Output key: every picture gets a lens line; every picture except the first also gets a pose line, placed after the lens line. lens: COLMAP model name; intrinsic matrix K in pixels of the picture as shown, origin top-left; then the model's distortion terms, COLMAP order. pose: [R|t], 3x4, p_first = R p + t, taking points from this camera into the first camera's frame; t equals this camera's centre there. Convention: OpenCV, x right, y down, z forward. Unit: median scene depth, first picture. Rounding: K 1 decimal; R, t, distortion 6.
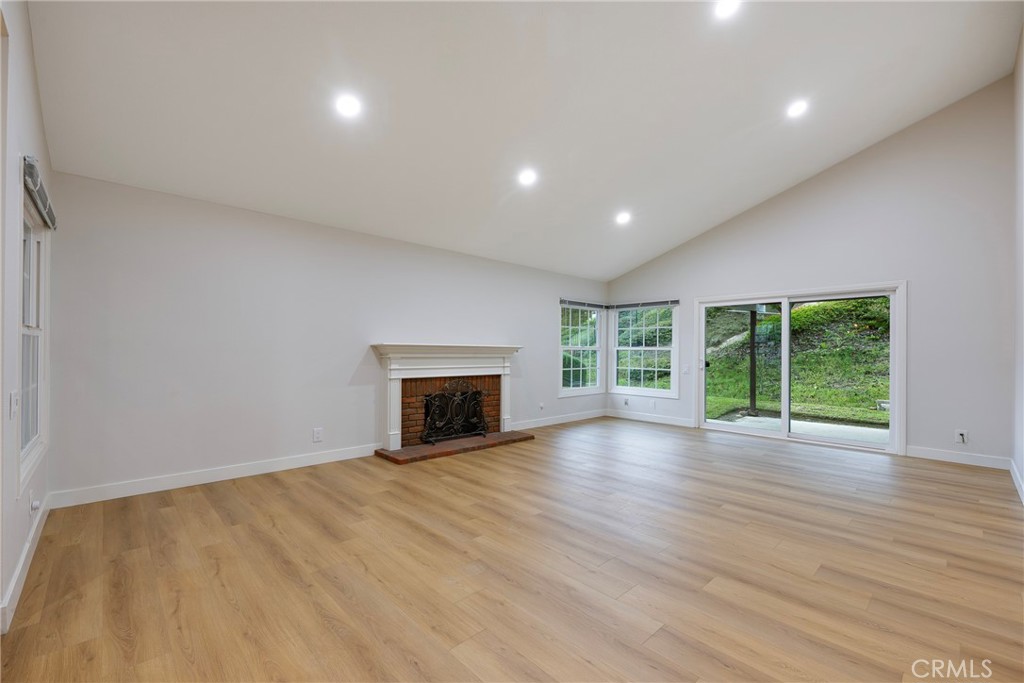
lens RADIAL K [[426.9, 0, 503.1], [0, 426.9, 346.6], [0, 0, 1]] dist [-0.000241, -0.000682]
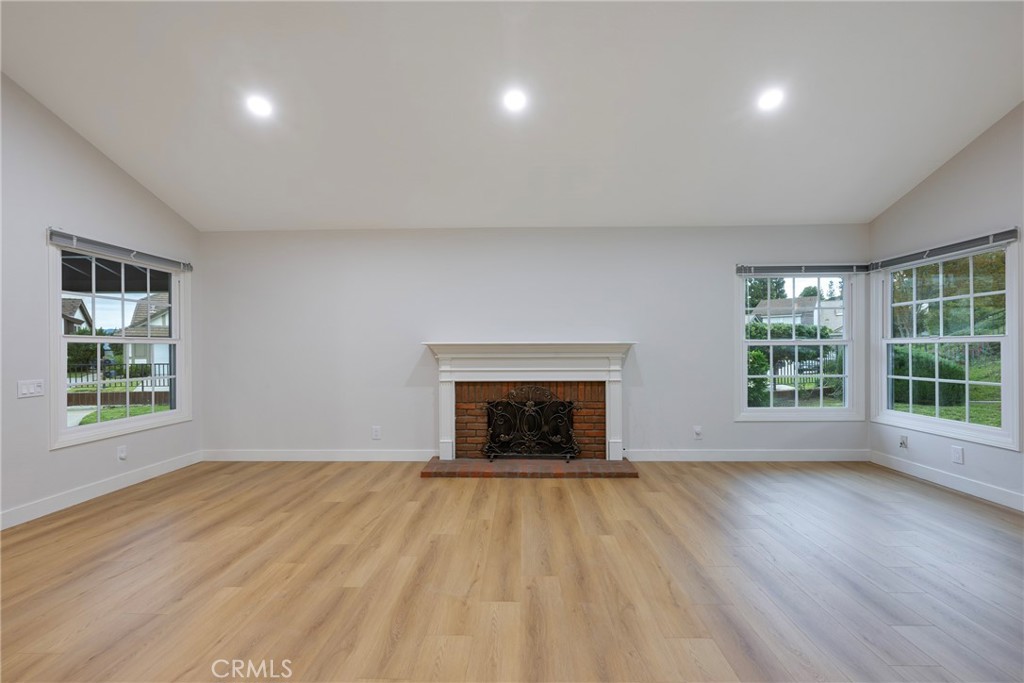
lens RADIAL K [[426.9, 0, 509.0], [0, 426.9, 344.9], [0, 0, 1]] dist [-0.000241, -0.000682]
pose [[0.717727, -0.022217, -0.695970, 0.477062], [0.018868, 0.999744, -0.012455, 0.011097], [0.696069, -0.004192, 0.717963, 0.439119]]
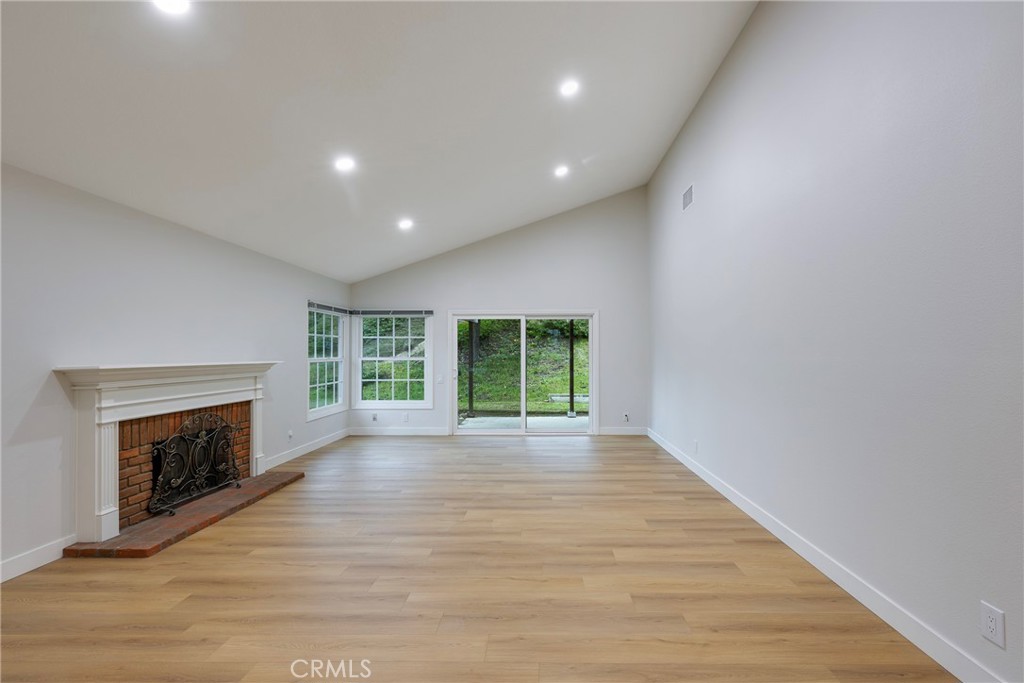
lens RADIAL K [[469.1, 0, 534.6], [0, 469.1, 349.7], [0, 0, 1]] dist [-0.003208, -0.000593]
pose [[0.689659, -0.005456, 0.724113, -0.316000], [0.000763, 0.999977, 0.006807, -0.034474], [-0.724134, -0.004142, 0.689647, 0.089977]]
